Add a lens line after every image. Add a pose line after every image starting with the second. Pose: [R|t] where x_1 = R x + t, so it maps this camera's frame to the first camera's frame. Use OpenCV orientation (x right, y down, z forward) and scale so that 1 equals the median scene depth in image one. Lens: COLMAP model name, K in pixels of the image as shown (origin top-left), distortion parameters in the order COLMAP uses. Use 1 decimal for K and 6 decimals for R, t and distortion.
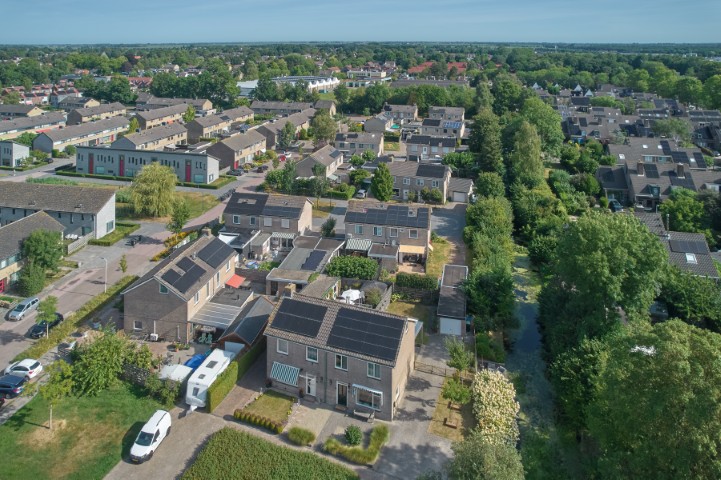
lens RADIAL K [[452.9, 0, 385.0], [0, 452.9, 239.4], [0, 0, 1]] dist [-0.004467, -0.000335]
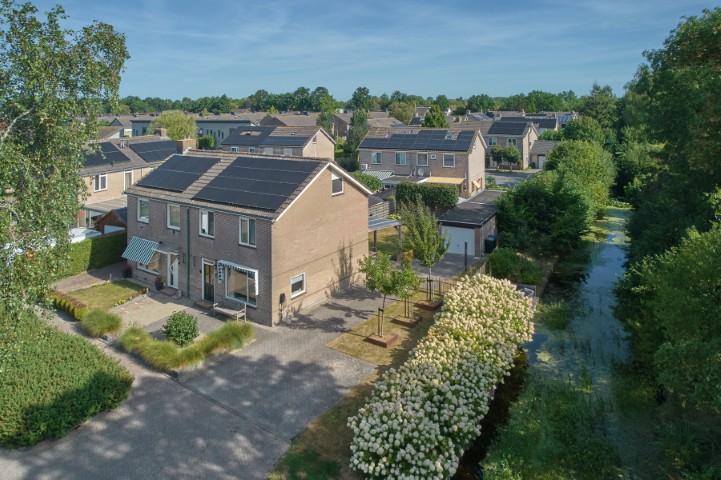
lens RADIAL K [[487.3, 0, 360.5], [0, 487.3, 240.0], [0, 0, 1]] dist [-0.039385, 0.000101]
pose [[0.964862, 0.024022, -0.261657, 0.254431], [-0.040403, 0.997533, -0.057403, 0.314364], [0.259633, 0.065958, 0.963452, 0.443493]]
